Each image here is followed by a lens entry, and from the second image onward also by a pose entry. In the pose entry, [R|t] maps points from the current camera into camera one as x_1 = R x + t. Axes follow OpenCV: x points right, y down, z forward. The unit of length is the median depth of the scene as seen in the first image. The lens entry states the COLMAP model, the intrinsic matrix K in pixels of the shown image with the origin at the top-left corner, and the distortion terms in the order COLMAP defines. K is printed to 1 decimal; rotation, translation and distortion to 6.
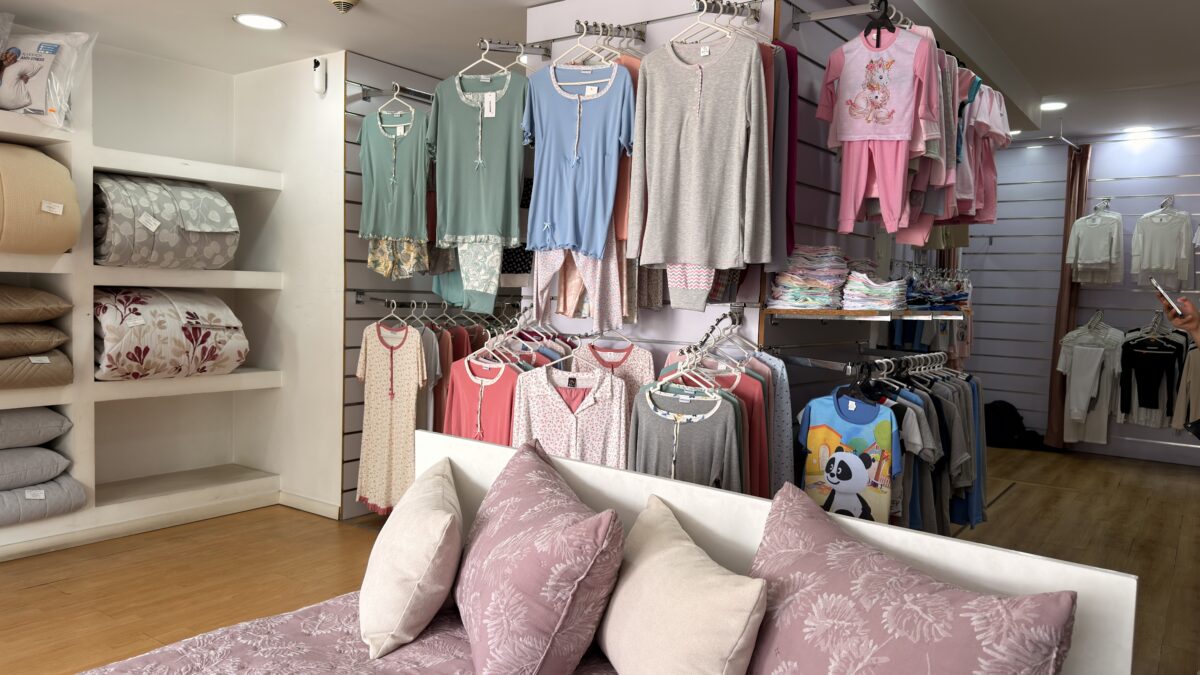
lens RADIAL K [[848.4, 0, 600.0], [0, 848.4, 337.5], [0, 0, 1]] dist [0.052862, -0.053407]
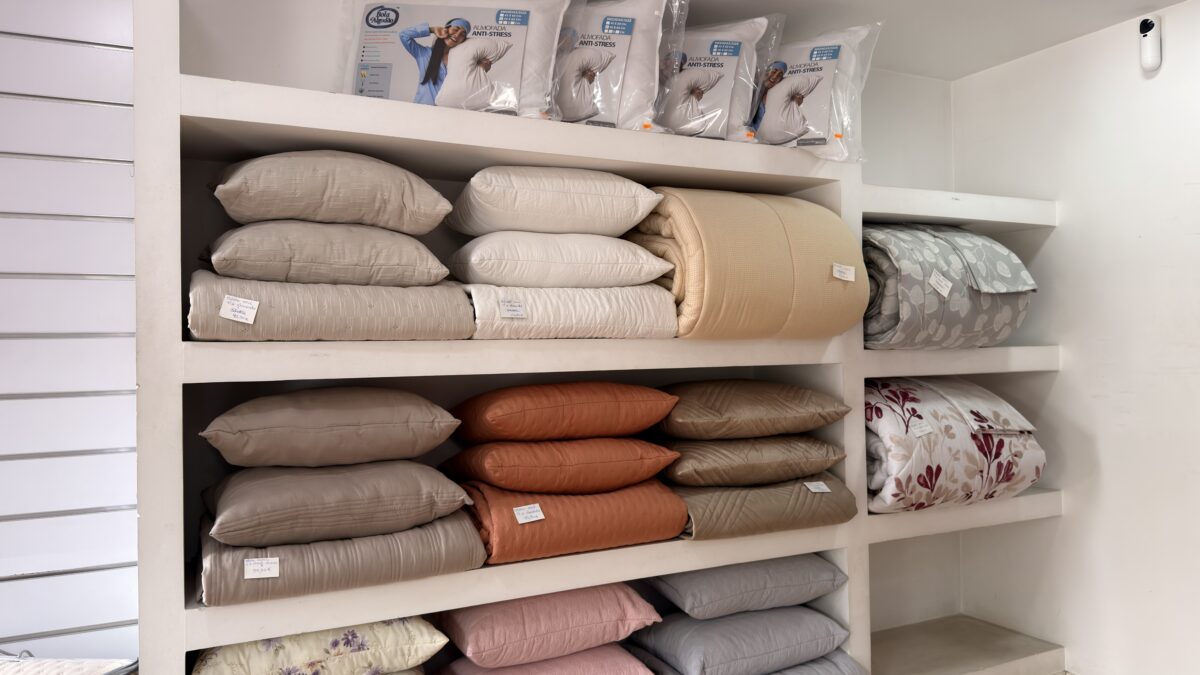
lens RADIAL K [[848.4, 0, 600.0], [0, 848.4, 337.5], [0, 0, 1]] dist [0.052862, -0.053407]
pose [[0.907723, -0.051588, -0.416387, -0.481016], [0.021529, 0.996832, -0.076569, -0.044082], [0.419018, 0.060539, 0.905958, 0.261999]]
